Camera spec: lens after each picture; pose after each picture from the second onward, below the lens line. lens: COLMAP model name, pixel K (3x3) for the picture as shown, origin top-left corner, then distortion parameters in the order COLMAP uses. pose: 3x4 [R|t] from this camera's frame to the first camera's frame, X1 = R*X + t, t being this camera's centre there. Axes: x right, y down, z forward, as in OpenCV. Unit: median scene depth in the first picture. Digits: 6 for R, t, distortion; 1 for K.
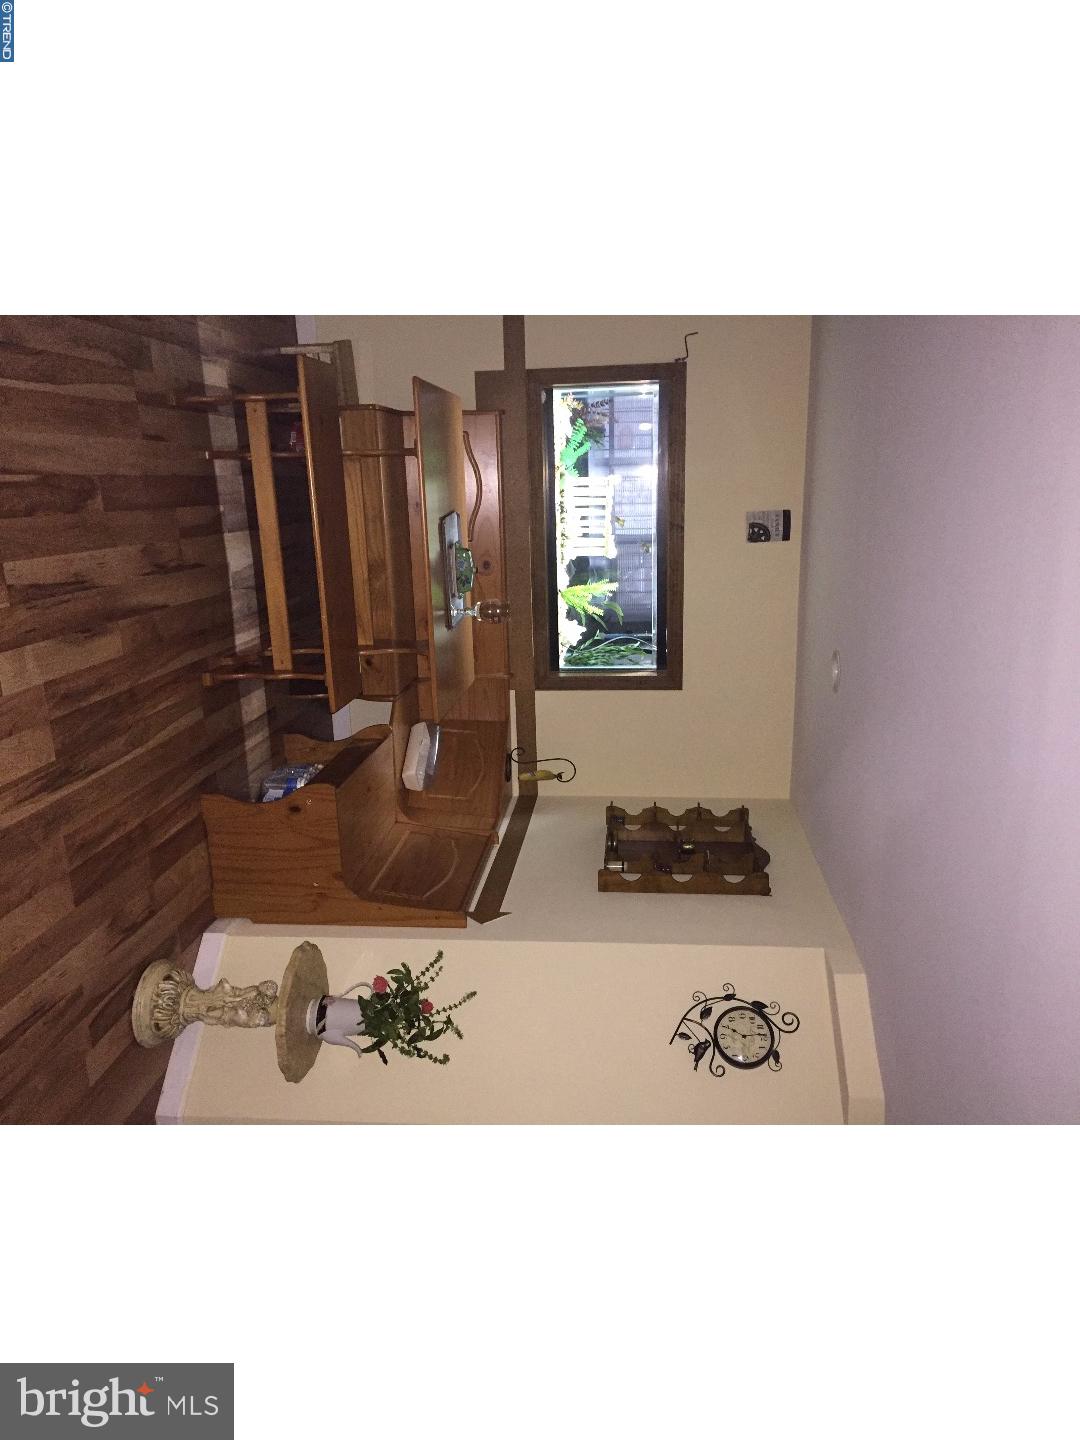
lens RADIAL K [[924.6, 0, 540.0], [0, 924.6, 720.0], [0, 0, 1]] dist [0.002785, -0.029327]
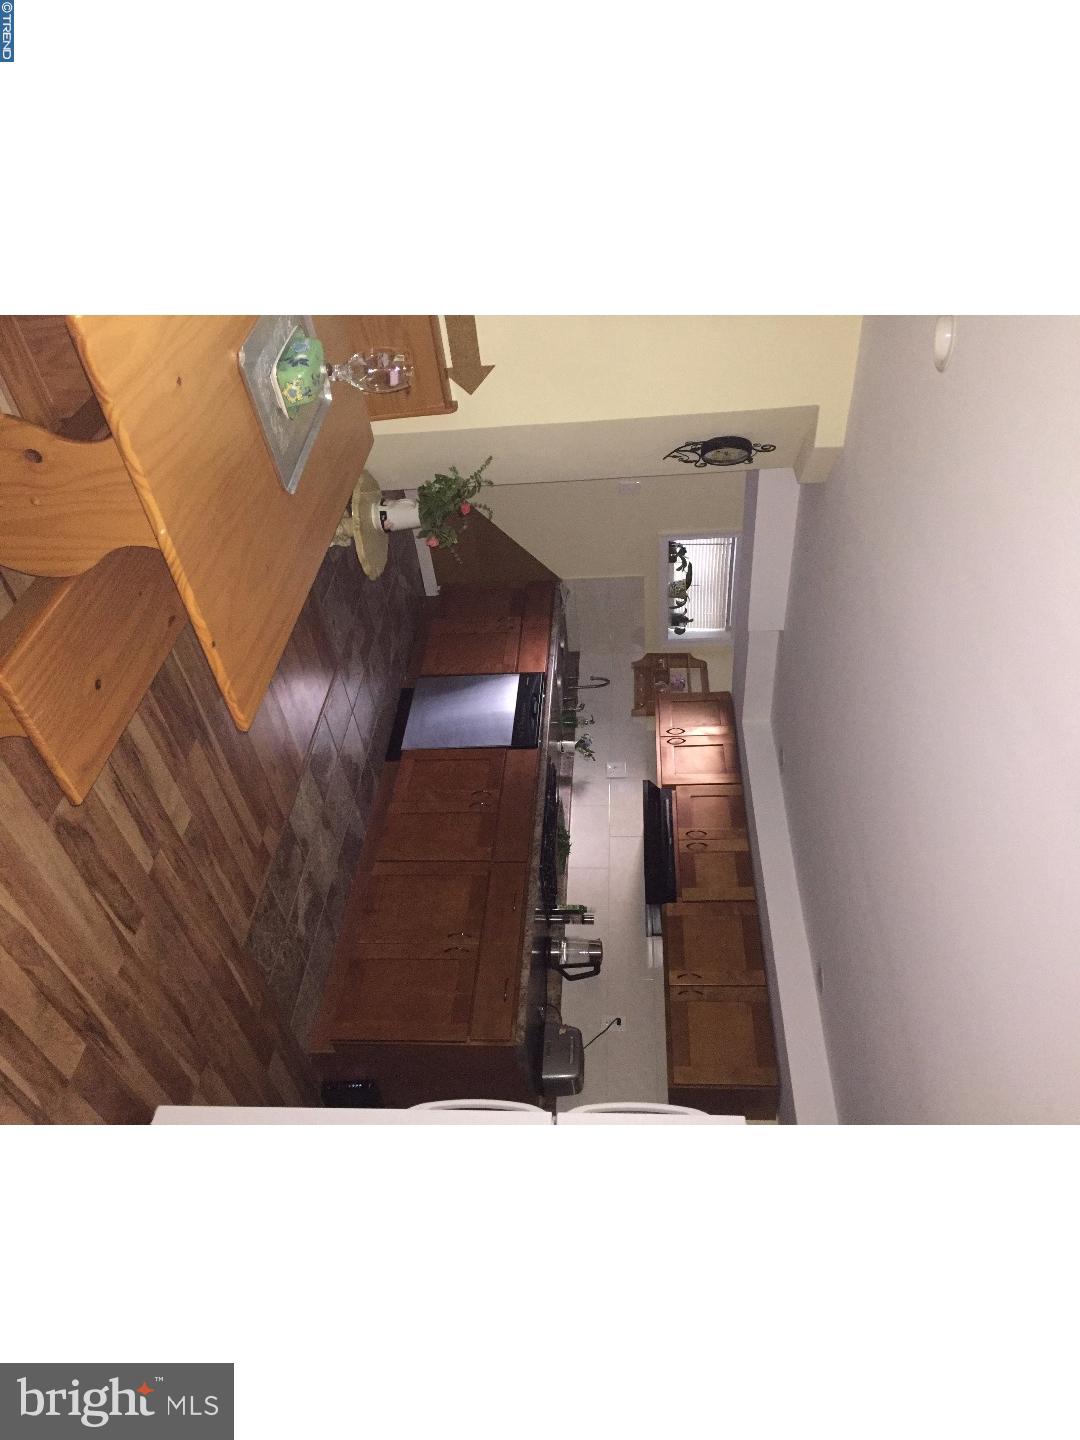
lens RADIAL K [[924.6, 0, 540.0], [0, 924.6, 720.0], [0, 0, 1]] dist [0.002785, -0.029327]
pose [[0.976228, -0.134582, -0.169904, 0.152665], [0.089082, -0.465487, 0.880560, -0.942485], [-0.197596, -0.874763, -0.442432, 1.357050]]
